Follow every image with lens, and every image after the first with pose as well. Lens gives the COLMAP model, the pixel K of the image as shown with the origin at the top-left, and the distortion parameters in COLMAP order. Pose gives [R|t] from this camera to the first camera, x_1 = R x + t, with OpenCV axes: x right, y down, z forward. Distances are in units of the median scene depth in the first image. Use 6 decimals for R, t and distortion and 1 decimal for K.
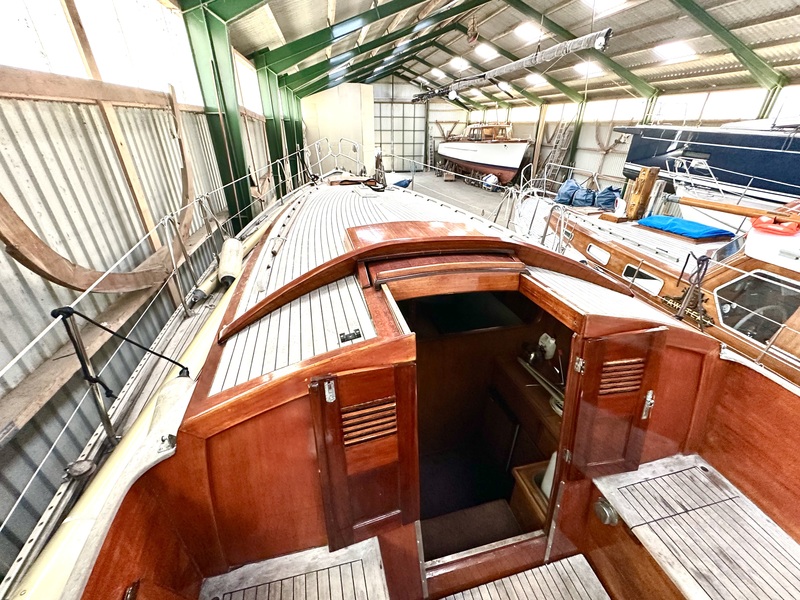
lens RADIAL K [[326.0, 0, 400.0], [0, 326.0, 300.0], [0, 0, 1]] dist [-0.001427, 0.000246]
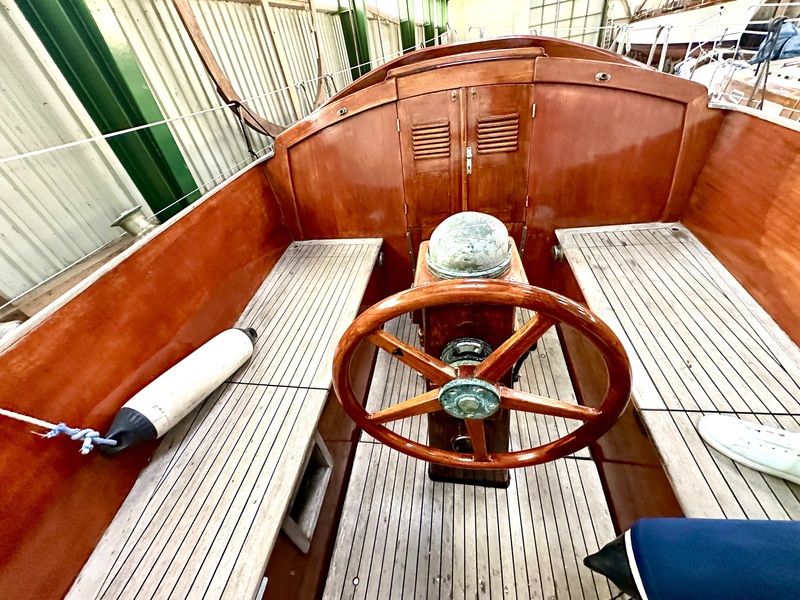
lens RADIAL K [[319.3, 0, 400.0], [0, 319.3, 300.0], [0, 0, 1]] dist [-0.001629, -0.000027]
pose [[0.909171, 0.123777, -0.397603, 0.053523], [-0.043143, 0.977663, 0.205704, 0.054822], [0.414183, -0.169866, 0.894202, -0.034219]]
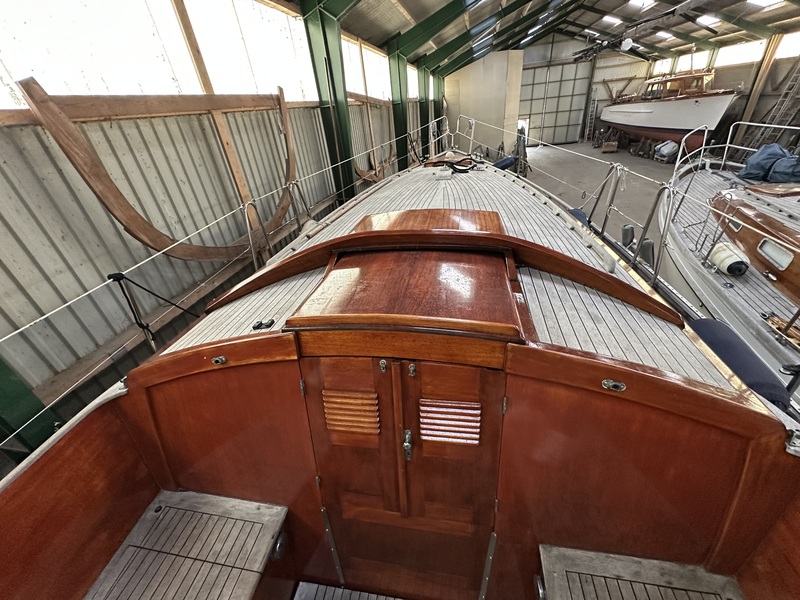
lens RADIAL K [[318.3, 0, 400.0], [0, 318.3, 300.0], [0, 0, 1]] dist [-0.001238, 0.000136]
pose [[0.912593, 0.124590, -0.389425, 0.047622], [-0.097787, 0.991310, 0.087994, -0.007746], [0.397004, -0.042222, 0.916845, 0.016477]]
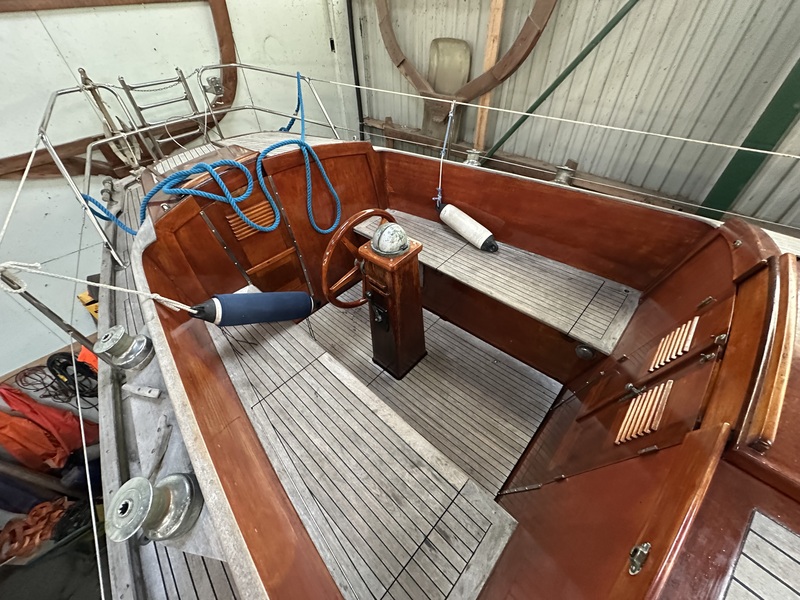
lens RADIAL K [[318.3, 0, 400.0], [0, 318.3, 300.0], [0, 0, 1]] dist [-0.001238, 0.000136]
pose [[-0.835677, 0.386436, -0.390271, 0.087371], [-0.244827, 0.373975, 0.894540, -0.027324], [0.491634, 0.843096, -0.217913, 0.052988]]
